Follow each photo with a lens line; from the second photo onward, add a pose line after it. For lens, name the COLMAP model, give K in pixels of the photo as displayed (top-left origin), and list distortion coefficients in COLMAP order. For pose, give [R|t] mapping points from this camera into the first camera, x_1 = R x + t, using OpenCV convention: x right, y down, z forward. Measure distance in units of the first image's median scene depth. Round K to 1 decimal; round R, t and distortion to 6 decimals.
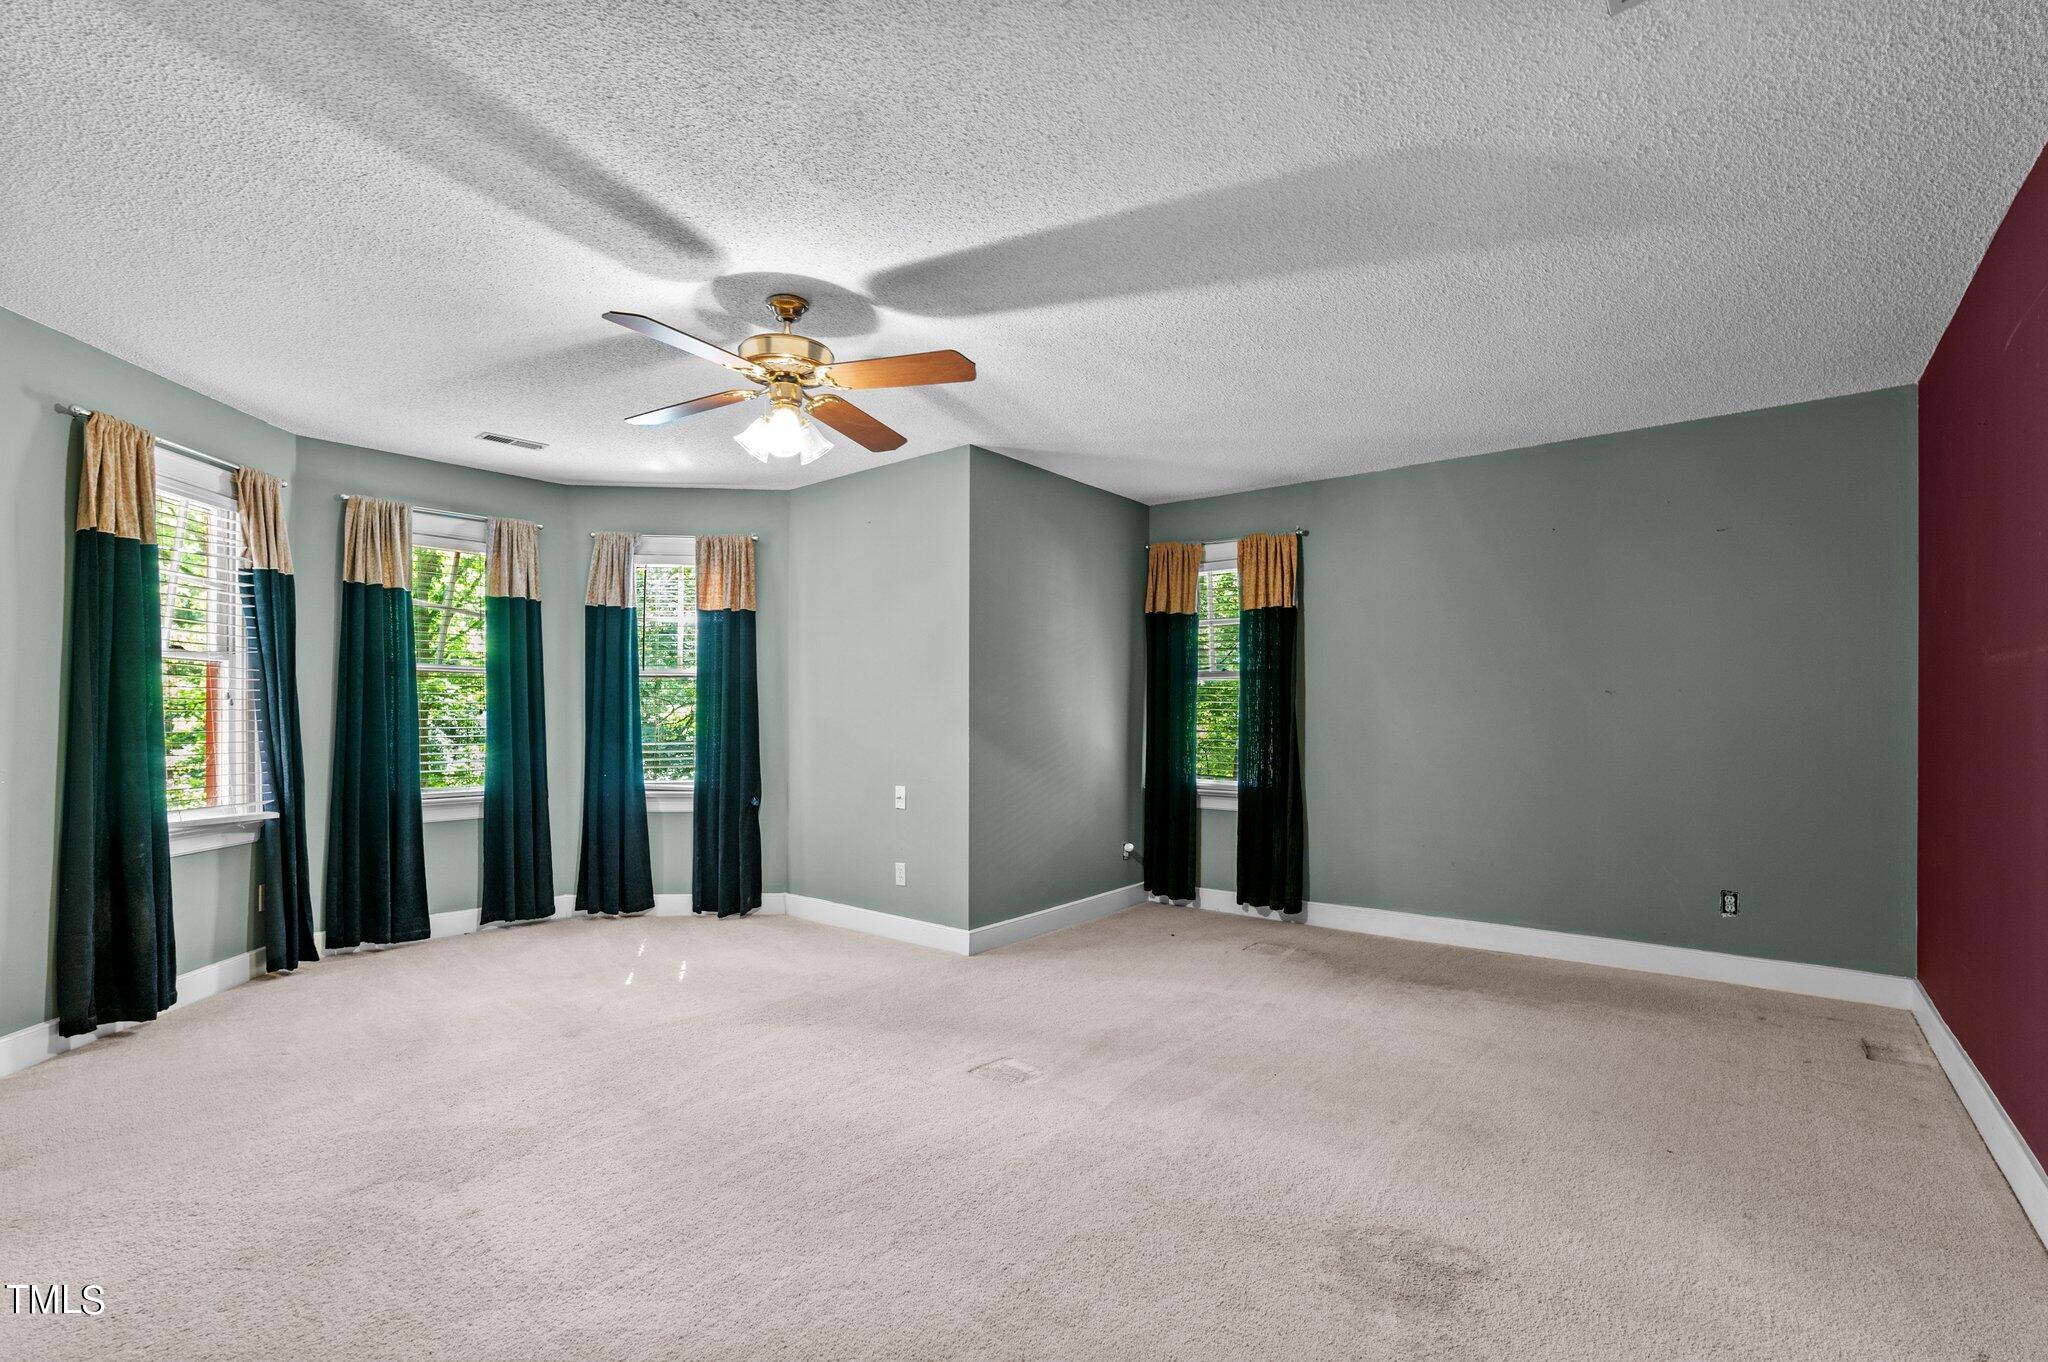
lens RADIAL K [[905.2, 0, 995.3], [0, 905.2, 683.3], [0, 0, 1]] dist [-0.045112, 0.014173]
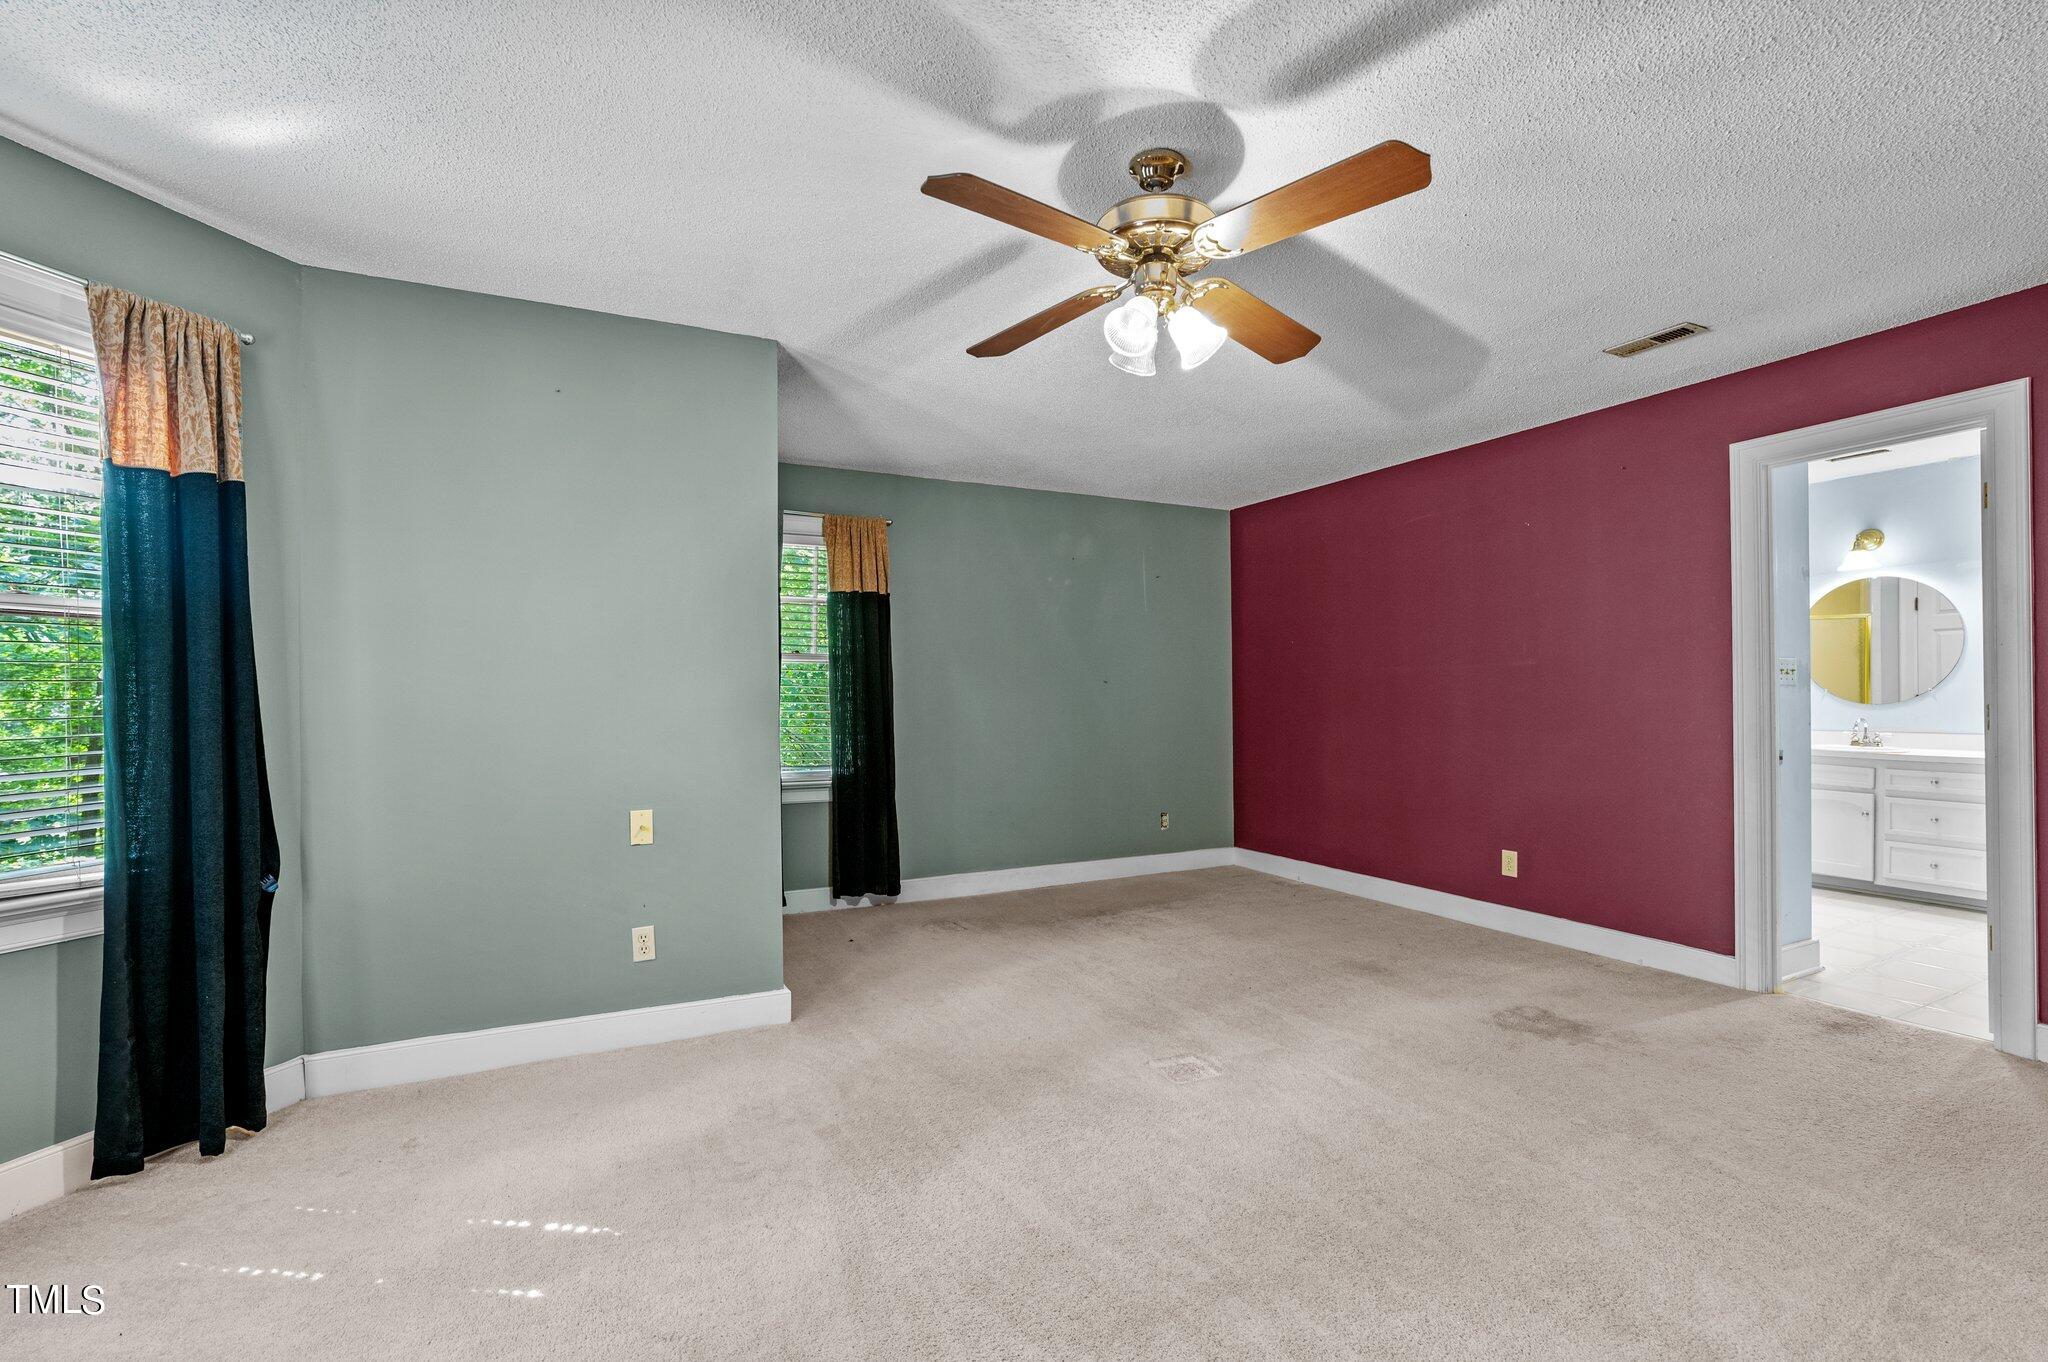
lens RADIAL K [[905.2, 0, 995.3], [0, 905.2, 683.3], [0, 0, 1]] dist [-0.045112, 0.014173]
pose [[0.425494, 0.012295, 0.904878, -0.630722], [-0.018630, 0.999815, -0.004824, 0.021881], [-0.904769, -0.014806, 0.425645, 0.531513]]
